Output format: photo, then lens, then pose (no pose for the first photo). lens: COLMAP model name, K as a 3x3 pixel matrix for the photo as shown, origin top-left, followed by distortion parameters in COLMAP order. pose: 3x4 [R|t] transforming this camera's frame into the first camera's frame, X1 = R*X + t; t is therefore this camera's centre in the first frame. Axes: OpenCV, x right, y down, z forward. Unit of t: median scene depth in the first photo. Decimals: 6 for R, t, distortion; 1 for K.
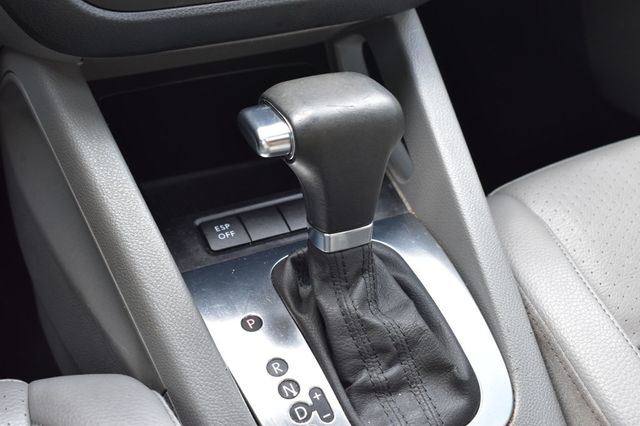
lens RADIAL K [[858.1, 0, 320.4], [0, 858.1, 229.9], [0, 0, 1]] dist [-0.022805, 0.000000]
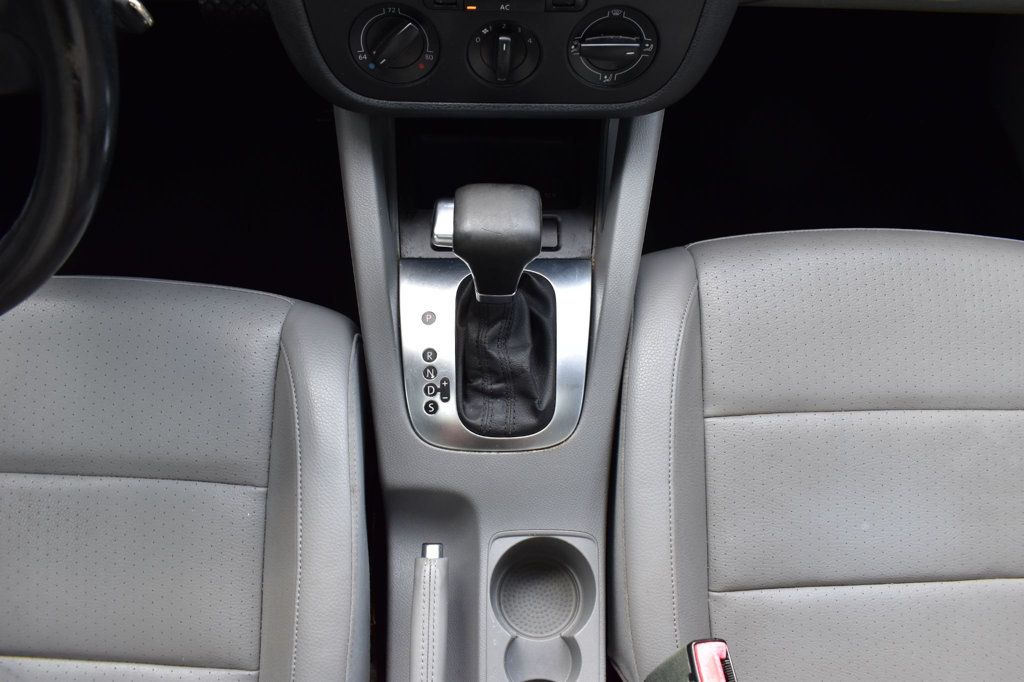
lens RADIAL K [[798.6, 0, 520.0], [0, 798.6, 347.0], [0, 0, 1]] dist [-0.087318, 0.004080]
pose [[0.900831, 0.390936, -0.188872, 0.357410], [-0.251332, 0.824265, 0.507366, -0.614760], [0.354028, -0.409582, 0.840778, -0.142381]]
